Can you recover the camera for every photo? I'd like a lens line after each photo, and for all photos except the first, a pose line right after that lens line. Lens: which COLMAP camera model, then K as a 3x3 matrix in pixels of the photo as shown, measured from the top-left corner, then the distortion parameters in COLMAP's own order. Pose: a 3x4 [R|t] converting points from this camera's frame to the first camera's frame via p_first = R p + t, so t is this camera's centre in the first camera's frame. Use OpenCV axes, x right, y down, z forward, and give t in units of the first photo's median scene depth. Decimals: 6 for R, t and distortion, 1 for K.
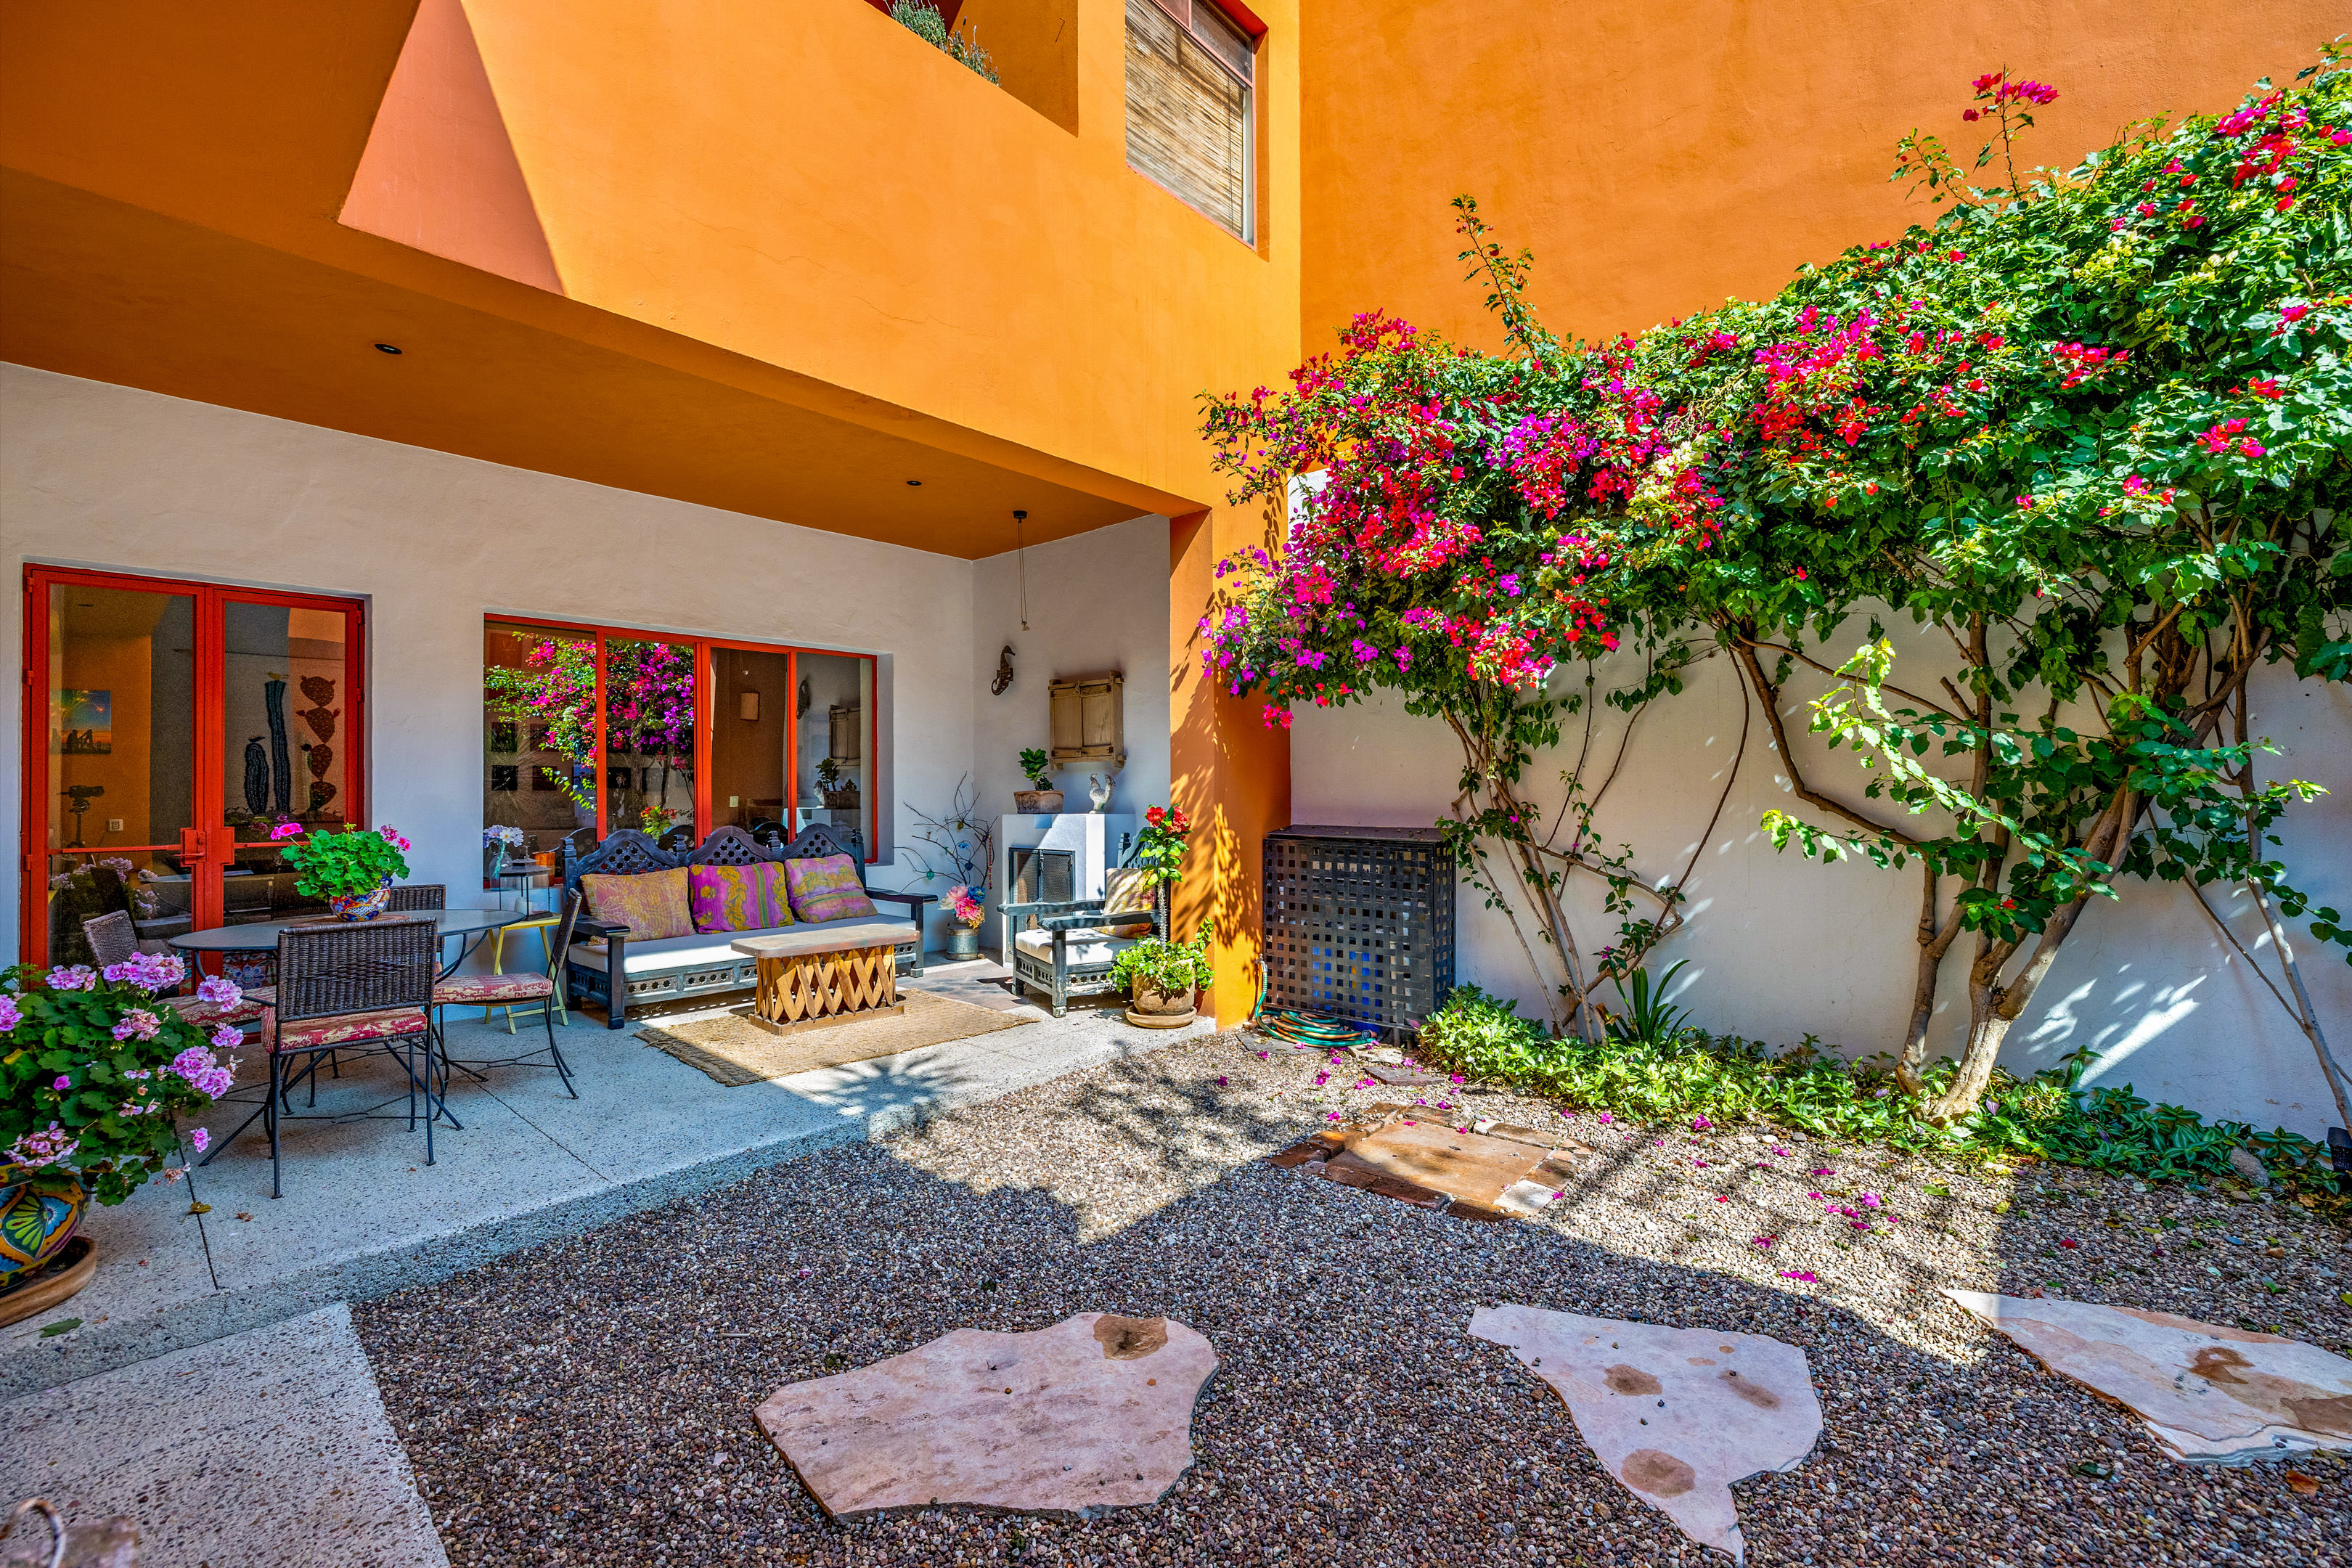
lens RADIAL K [[993.3, 0, 1166.5], [0, 993.3, 771.7], [0, 0, 1]] dist [0.000172, 0.000003]
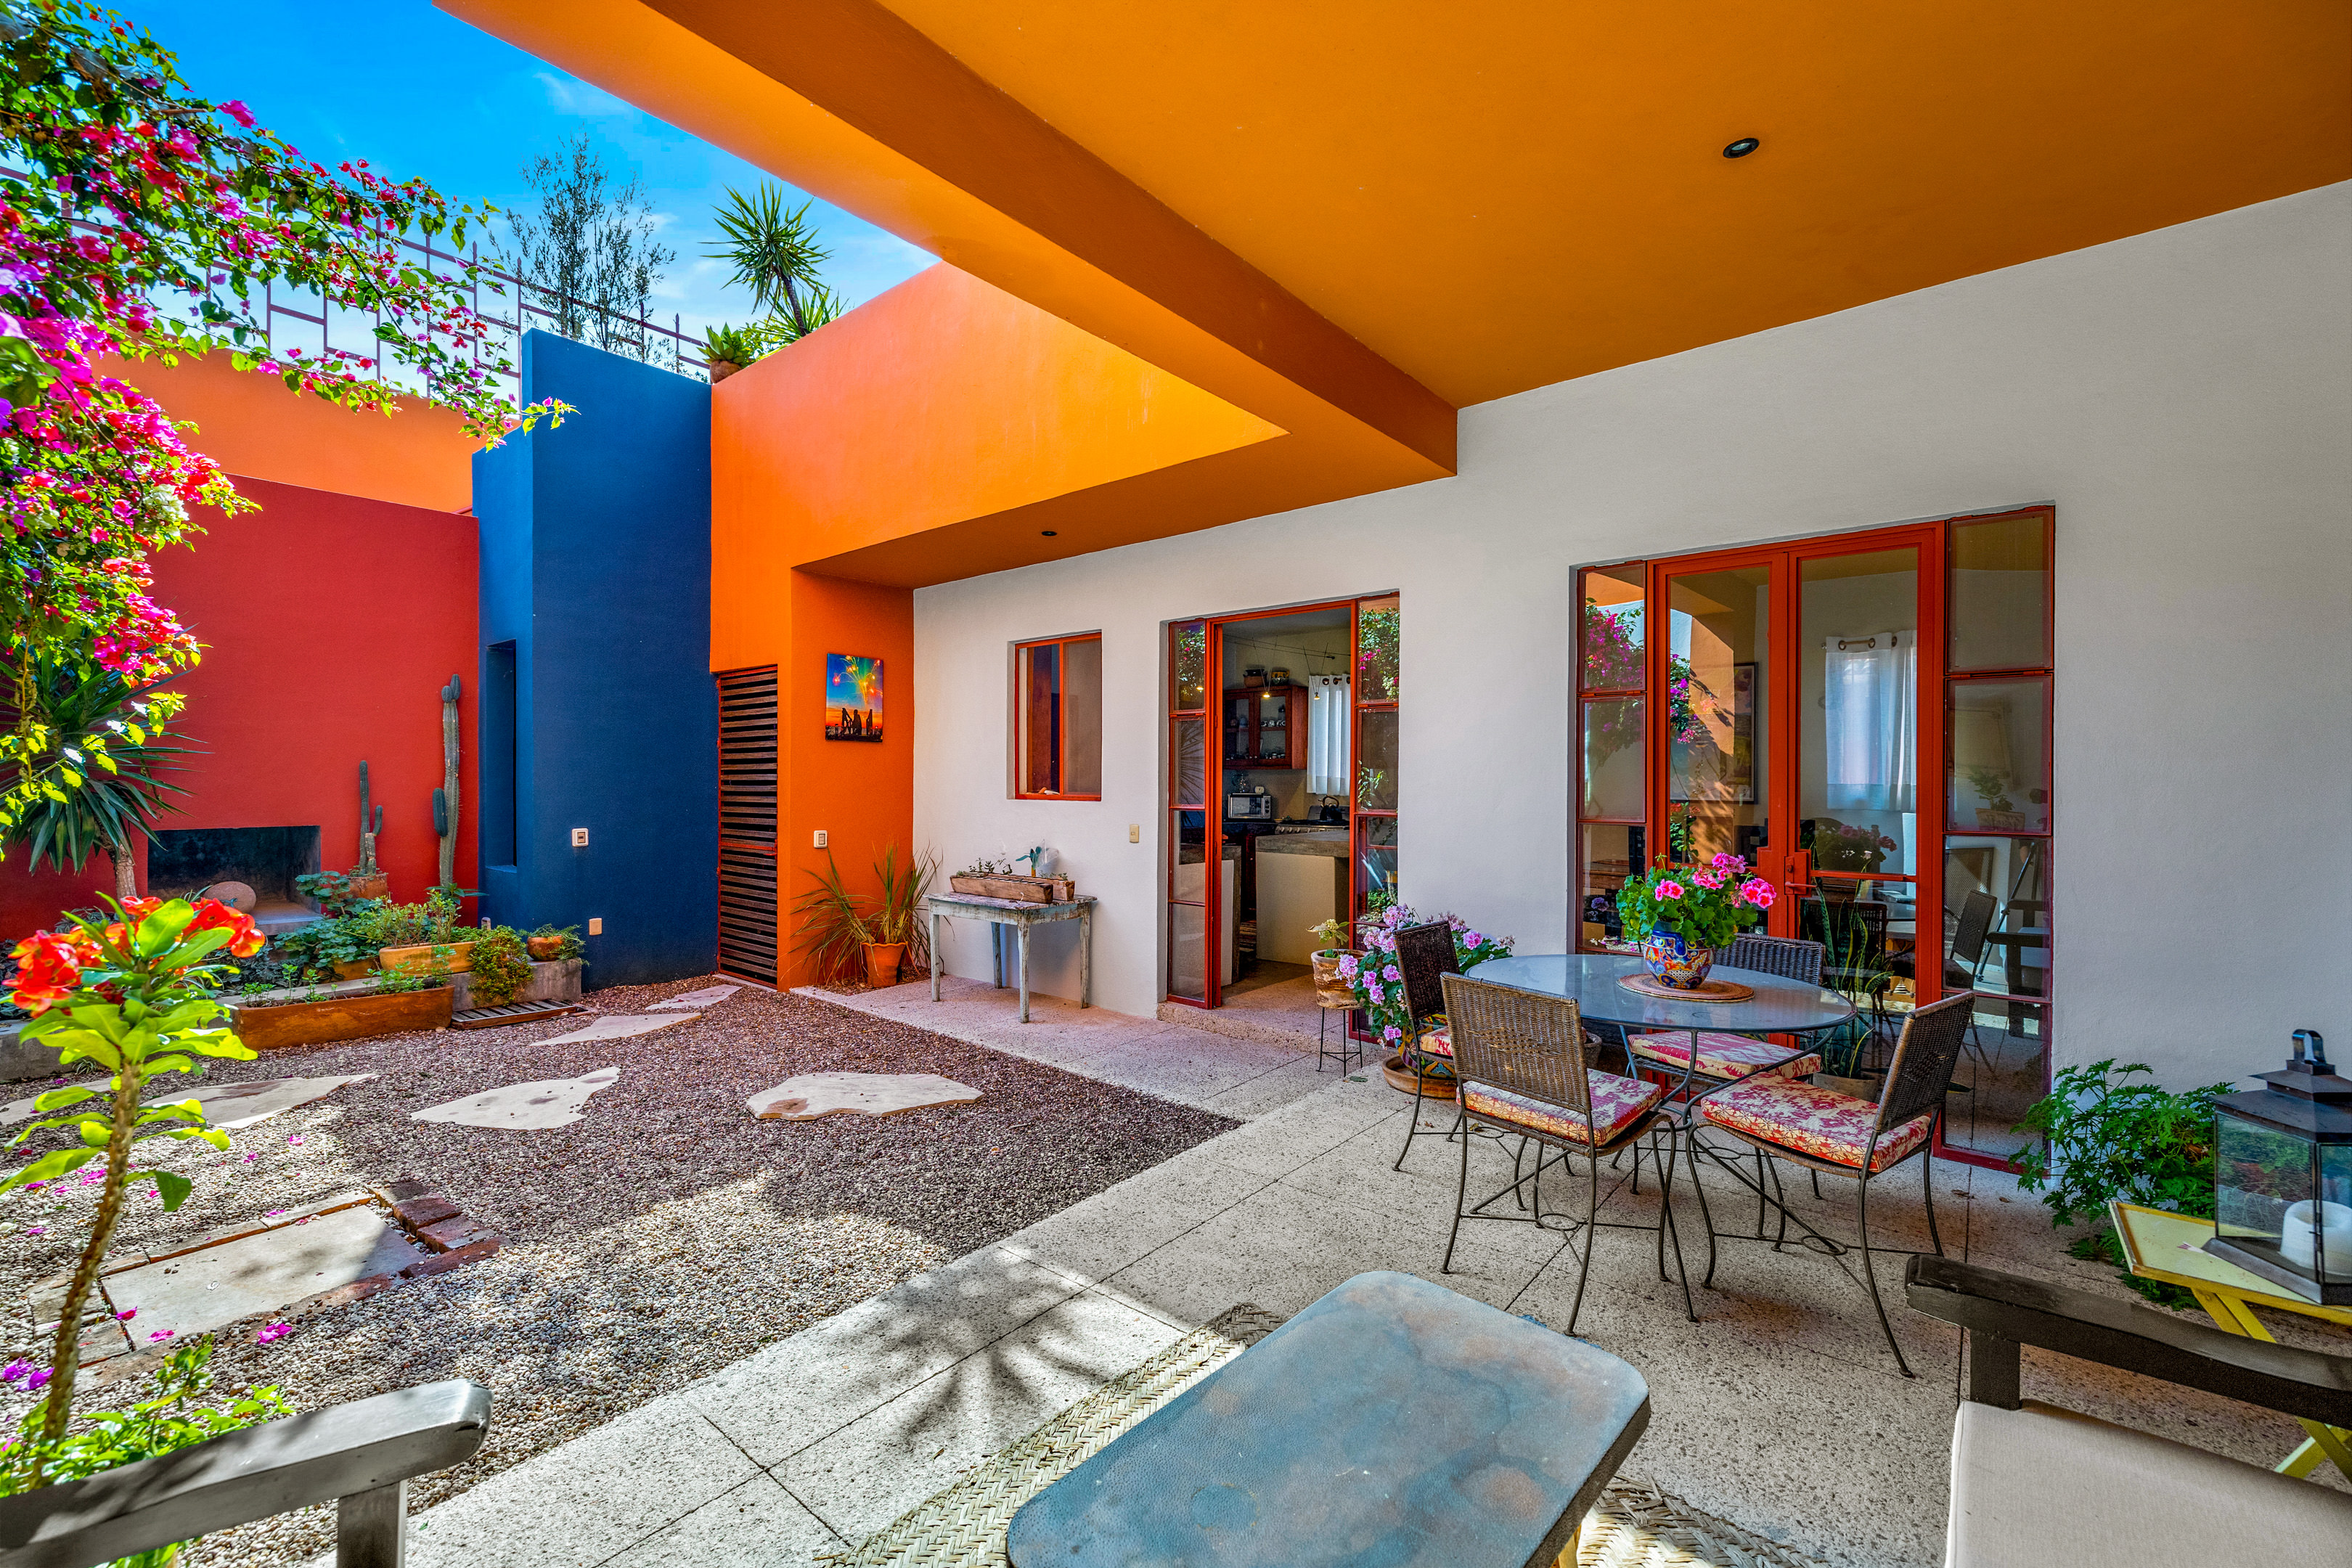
lens RADIAL K [[993.3, 0, 1182.2], [0, 993.3, 783.4], [0, 0, 1]] dist [0.000172, 0.000003]
pose [[-0.998881, 0.001990, -0.047260, -0.381902], [0.002486, 0.999942, -0.010446, 0.005245], [0.047237, -0.010552, -0.998828, 1.634195]]
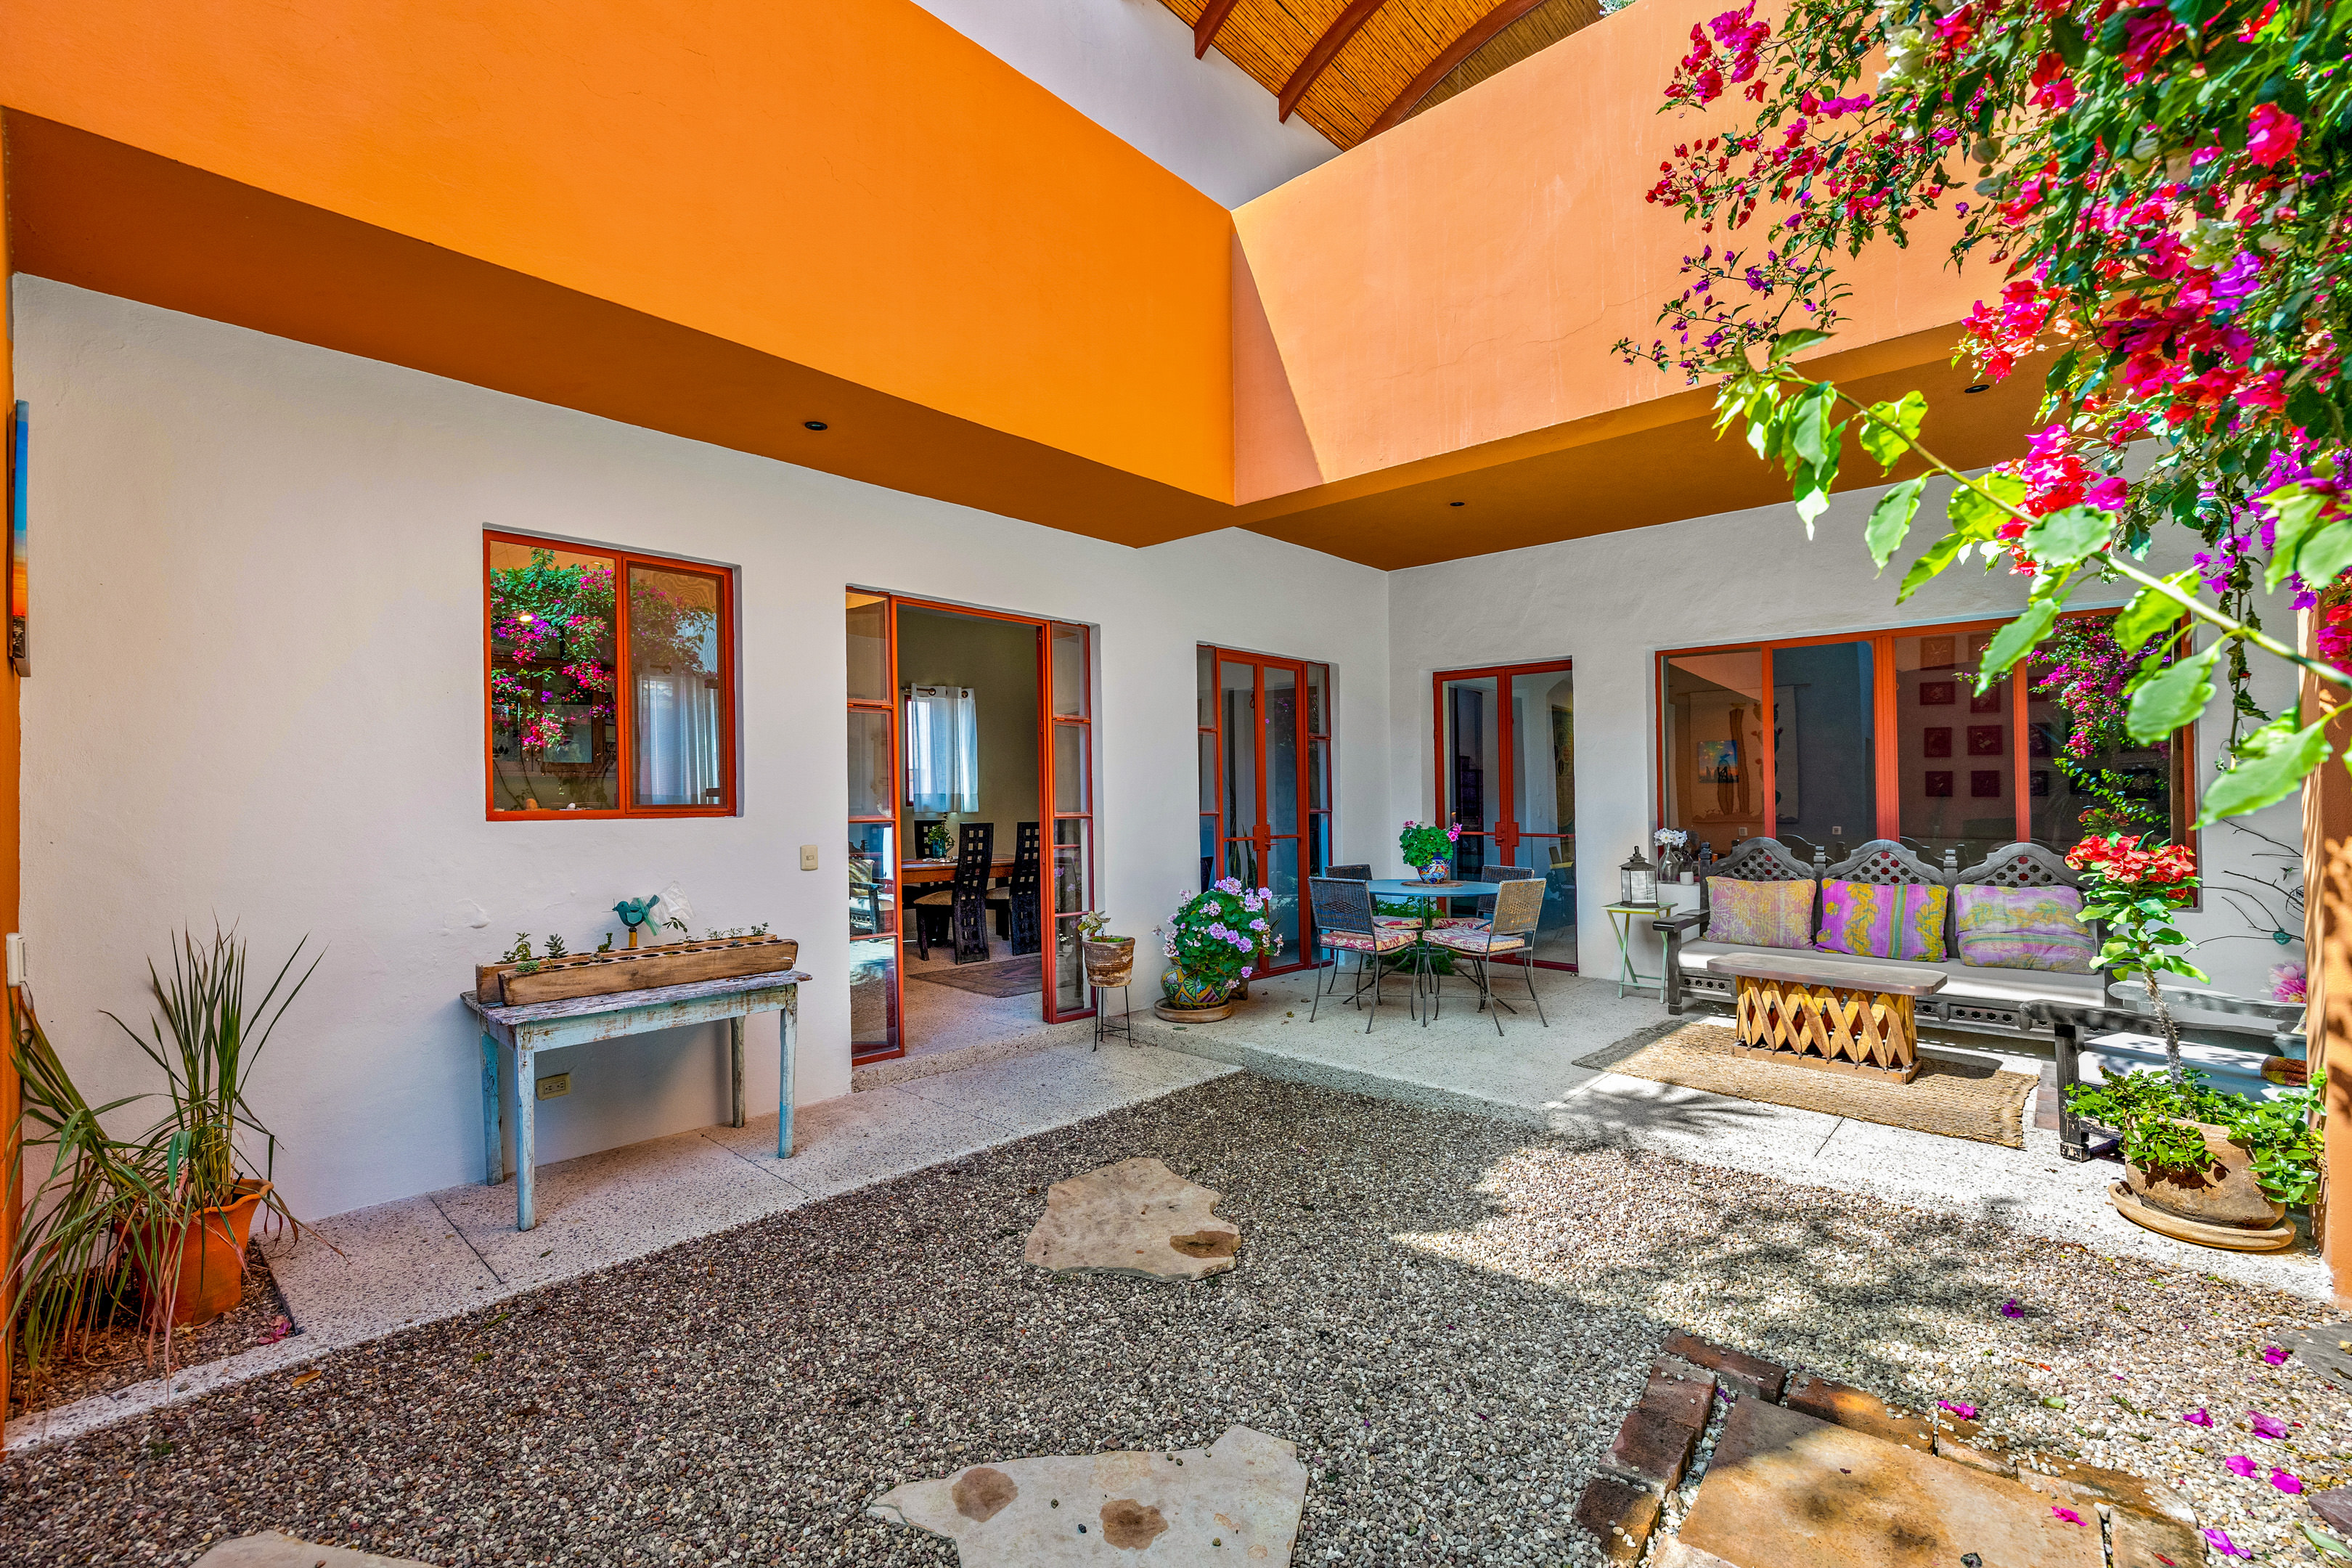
lens RADIAL K [[993.3, 0, 1169.5], [0, 993.3, 790.3], [0, 0, 1]] dist [0.000172, 0.000003]
pose [[-0.005328, -0.002038, -0.999984, 0.702615], [0.019420, 0.999809, -0.002141, -0.000232], [0.999797, -0.019431, -0.005287, 0.564596]]
